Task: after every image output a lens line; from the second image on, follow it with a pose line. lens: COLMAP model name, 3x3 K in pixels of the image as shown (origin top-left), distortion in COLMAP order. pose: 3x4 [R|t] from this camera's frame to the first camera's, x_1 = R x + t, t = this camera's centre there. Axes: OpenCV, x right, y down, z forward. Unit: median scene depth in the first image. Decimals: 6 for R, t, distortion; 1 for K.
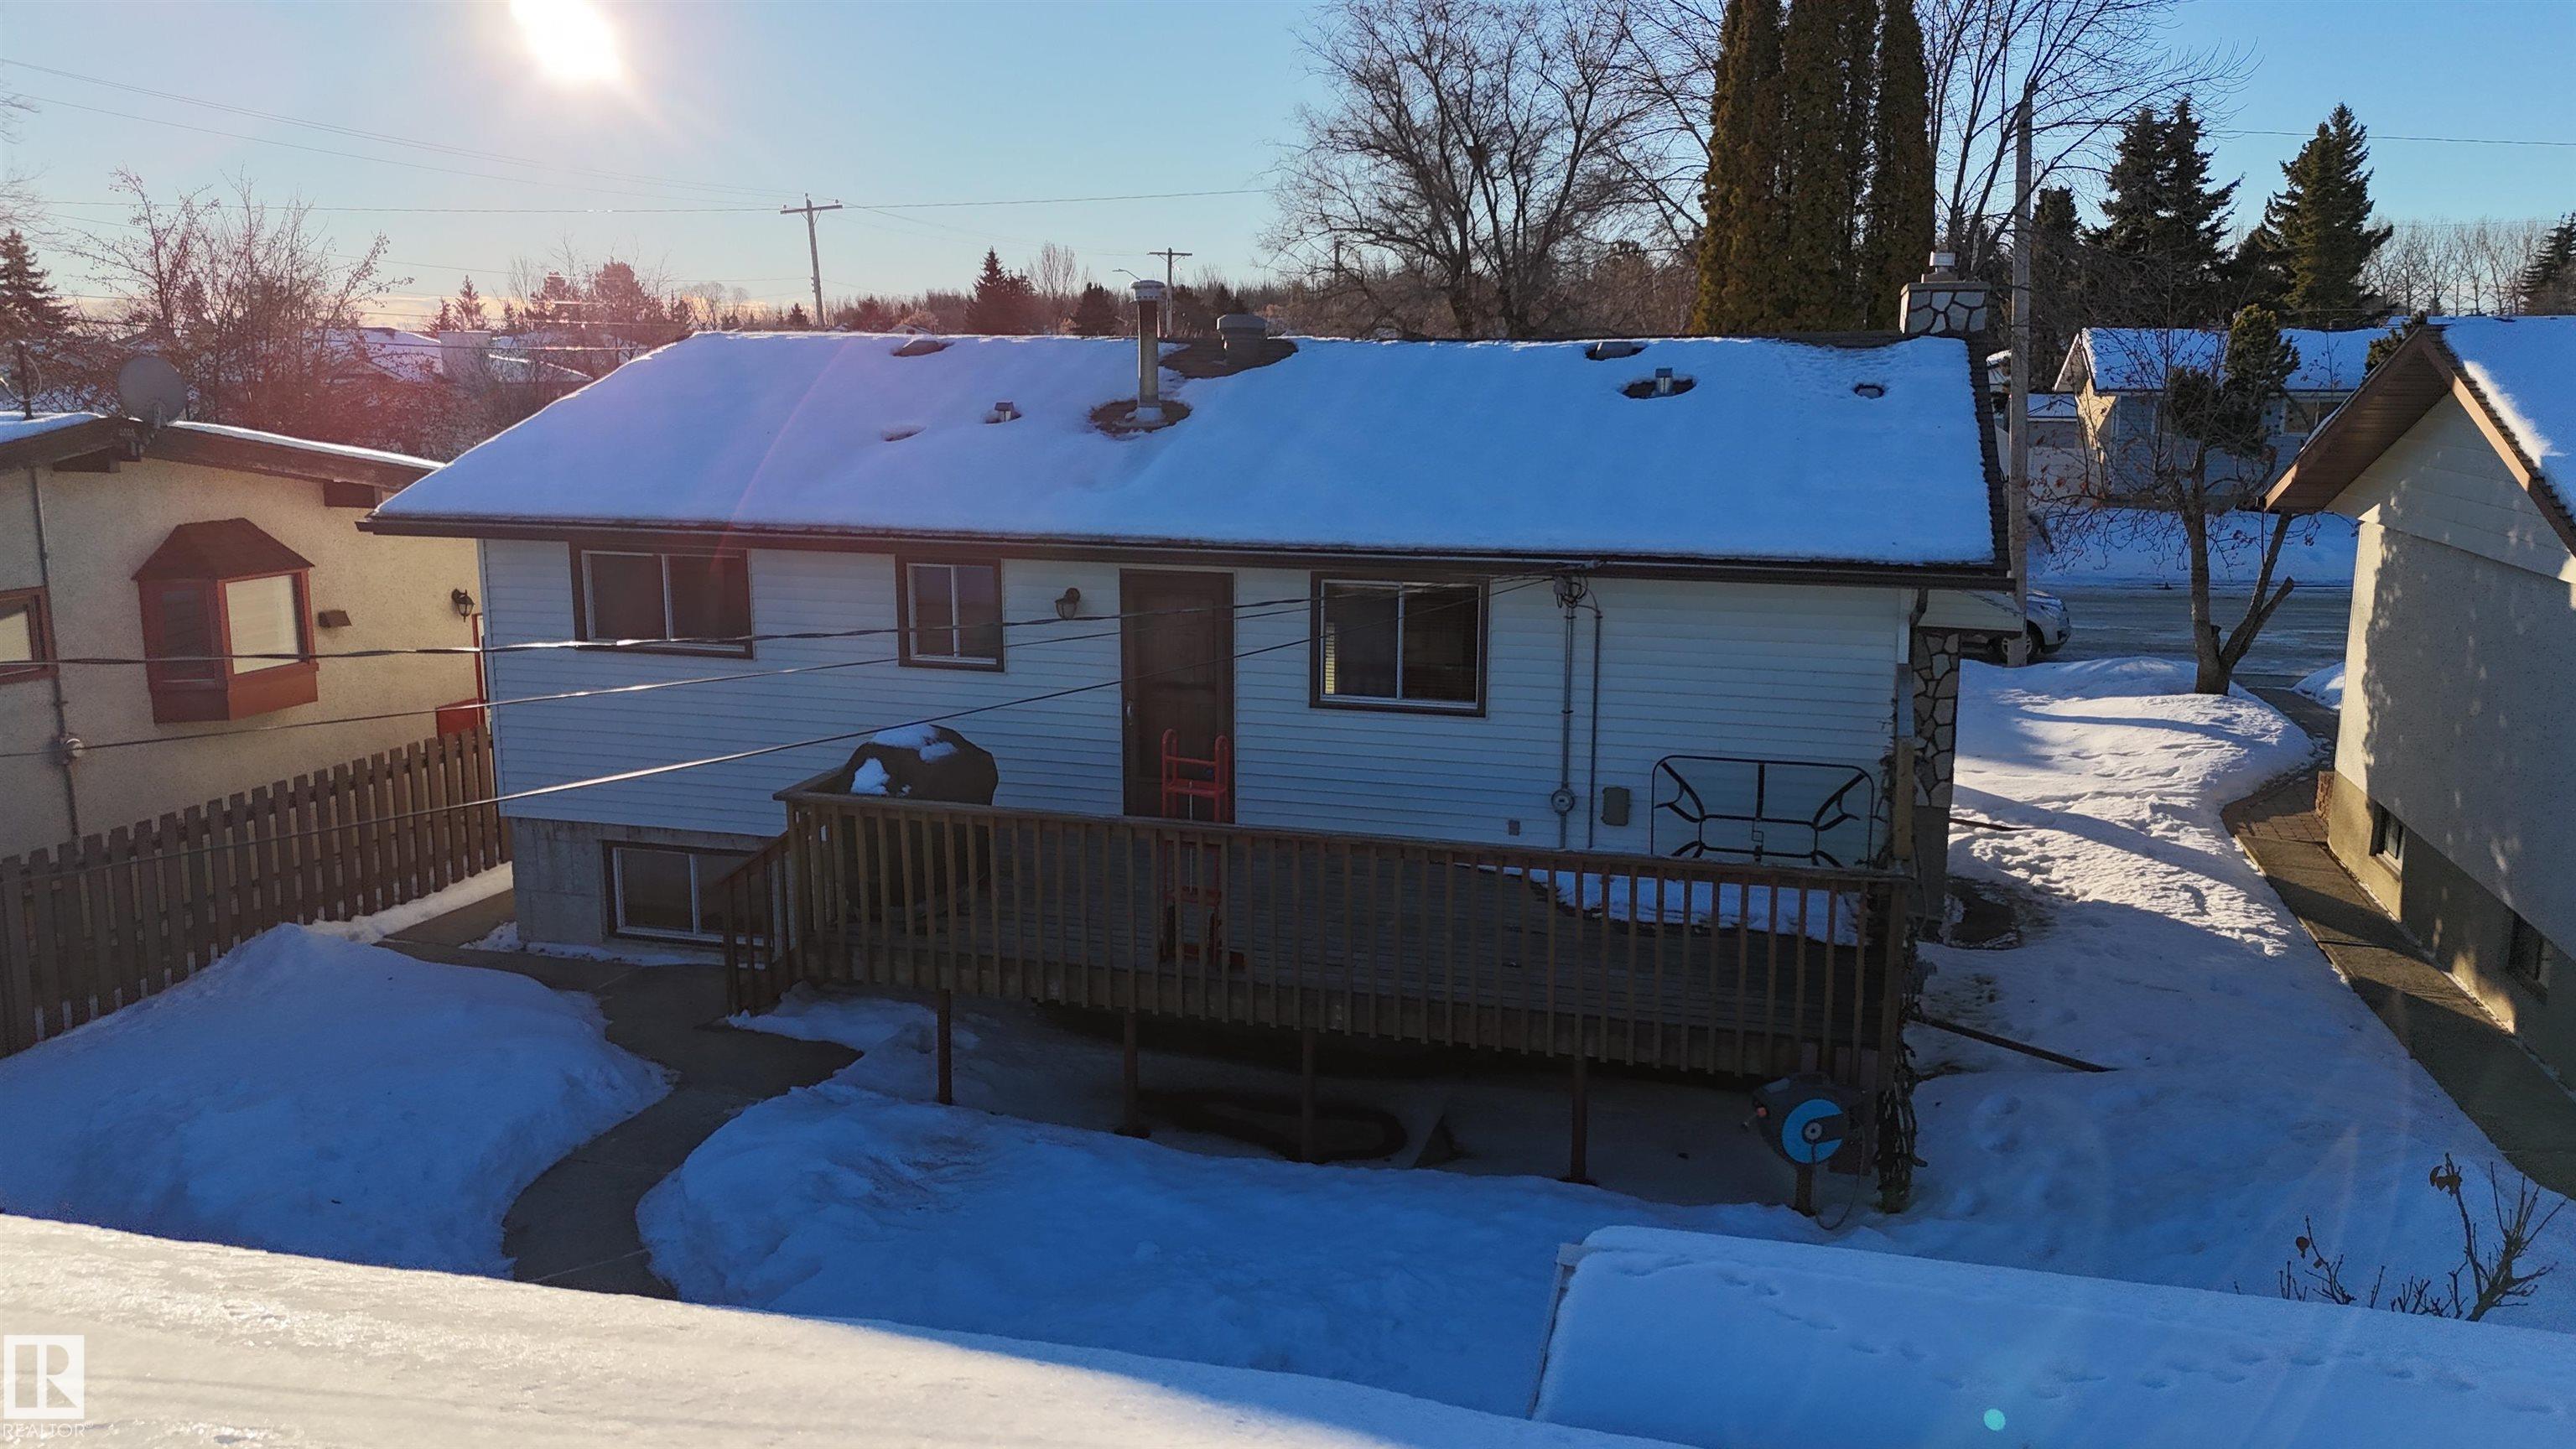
lens RADIAL K [[1869.3, 0, 1288.0], [0, 1869.3, 724.5], [0, 0, 1]] dist [0.109123, -0.130575]
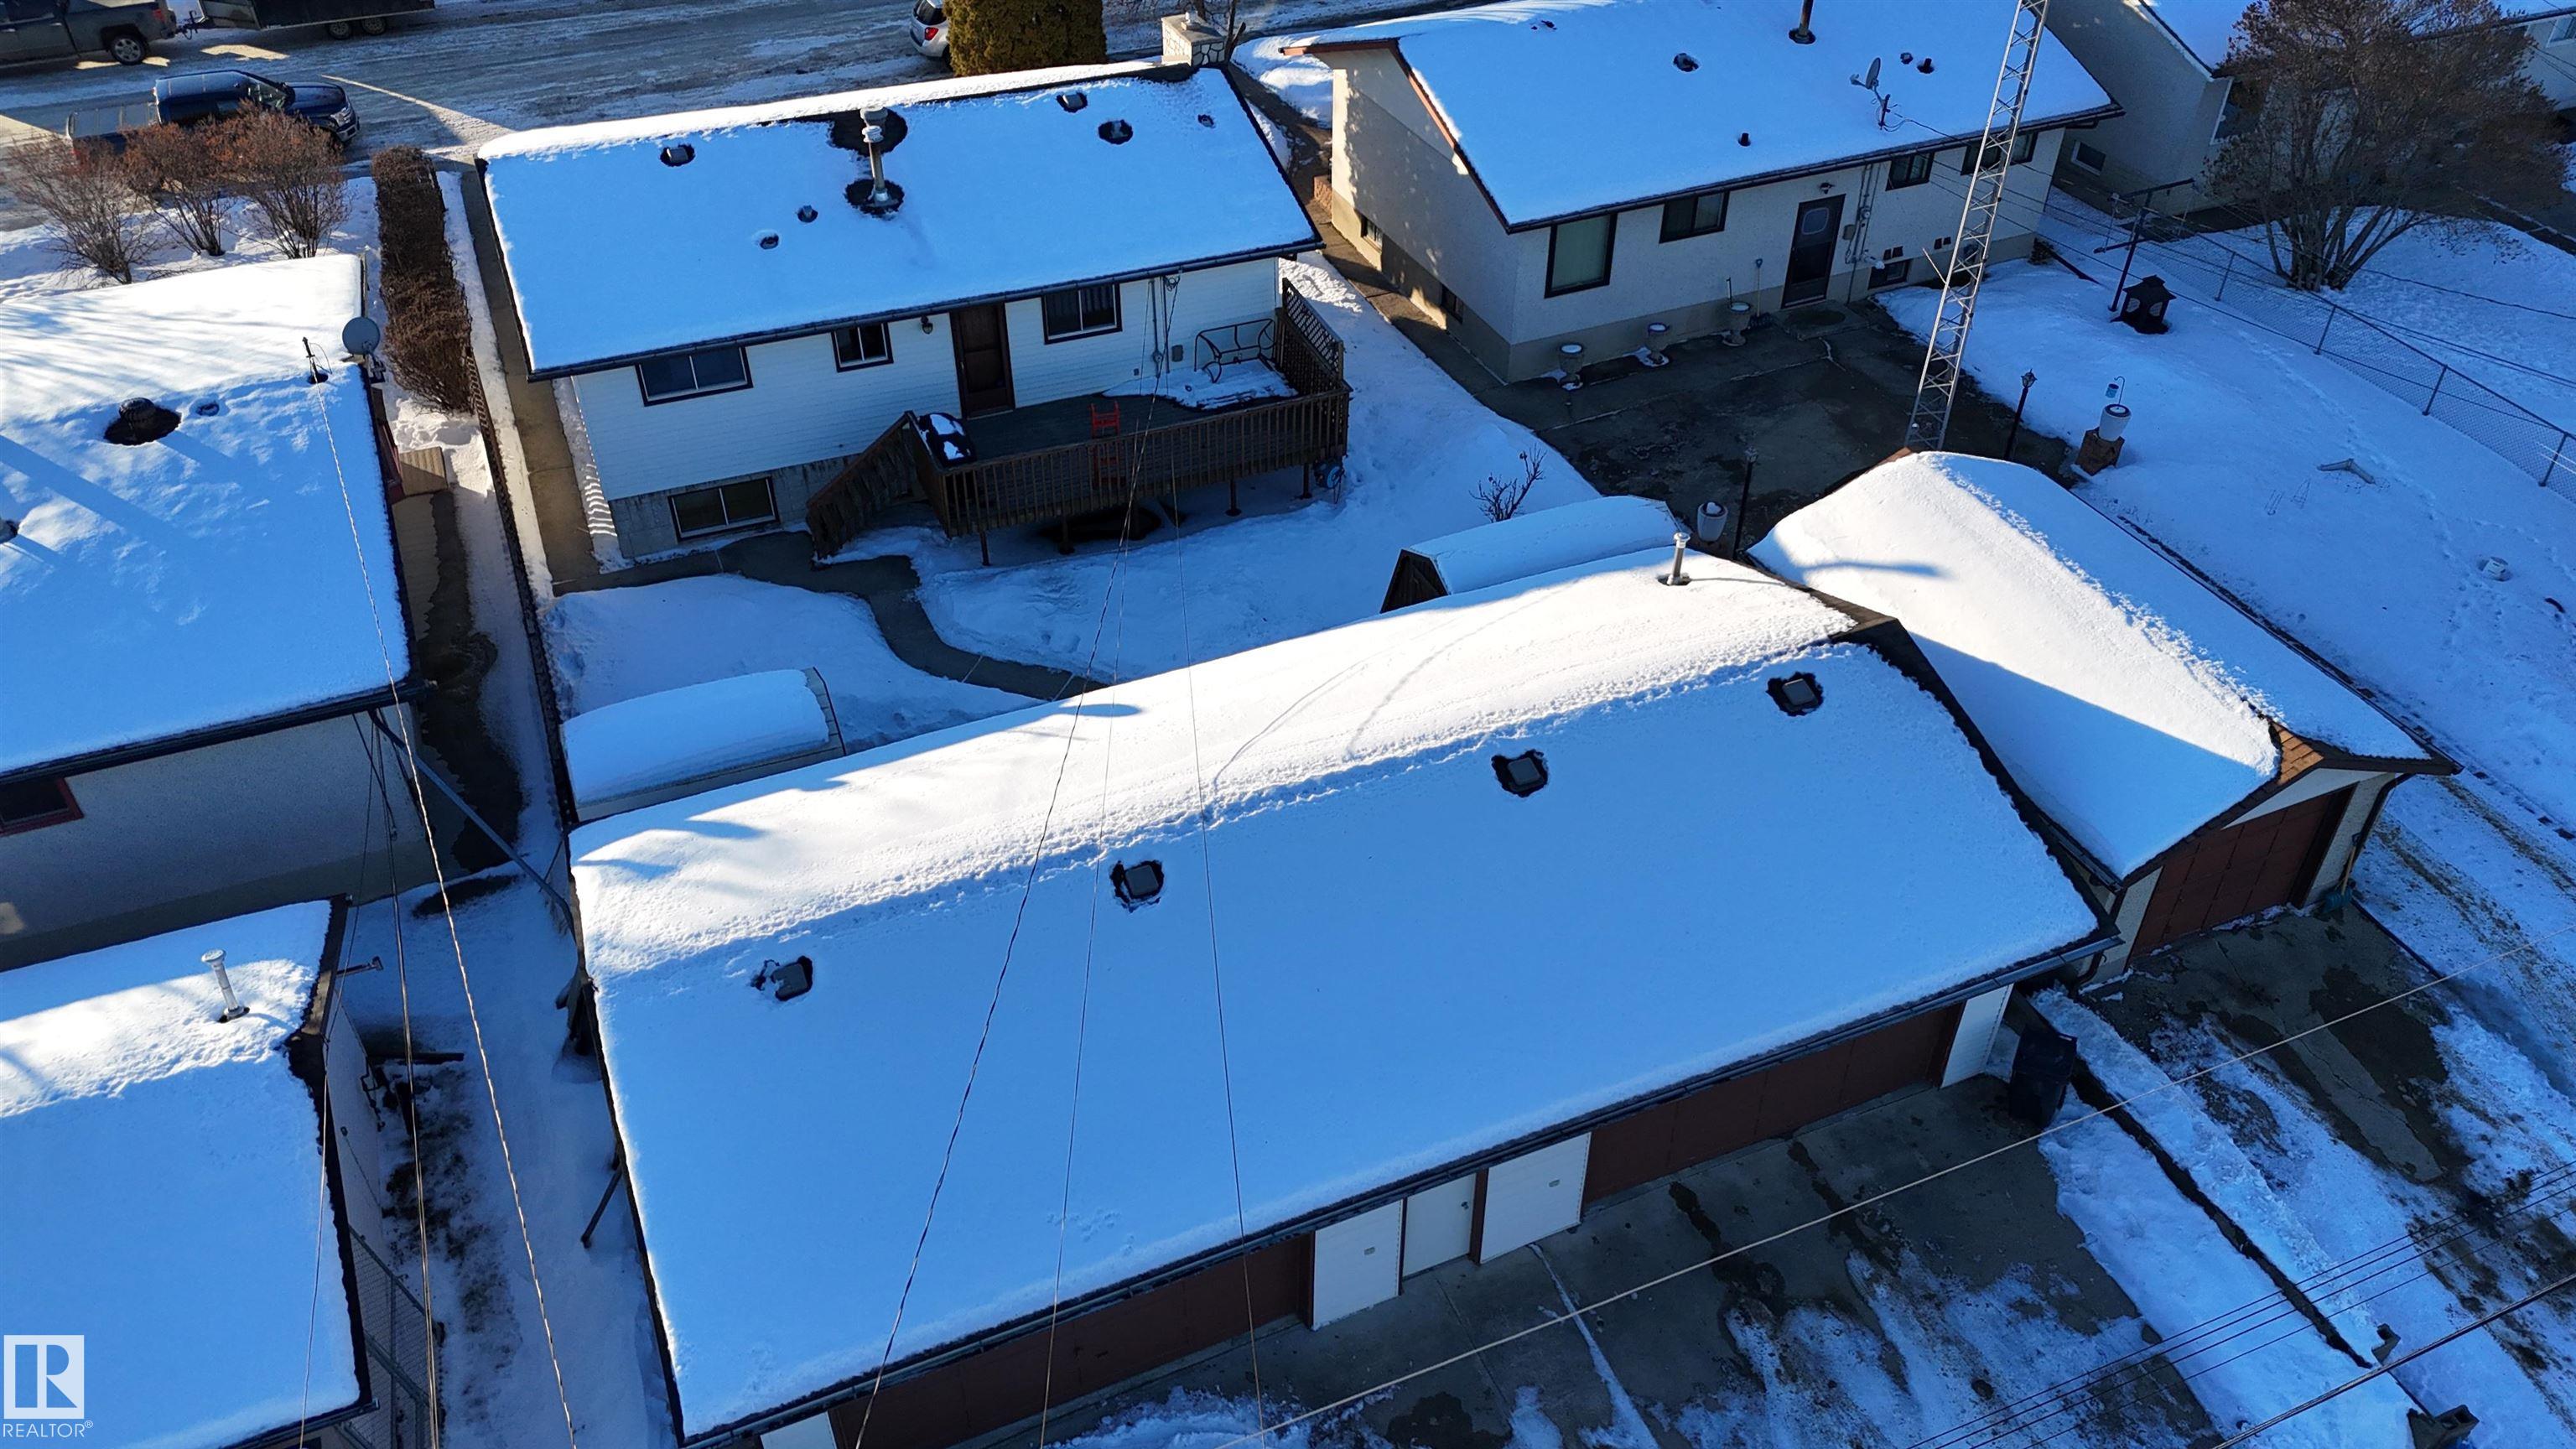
lens RADIAL K [[1869.3, 0, 1288.0], [0, 1869.3, 724.5], [0, 0, 1]] dist [0.109123, -0.130575]
pose [[0.771249, -0.394762, 0.499337, -1.010834], [0.115605, 0.858286, 0.499981, -0.672790], [-0.625948, -0.327884, 0.707589, -0.856826]]
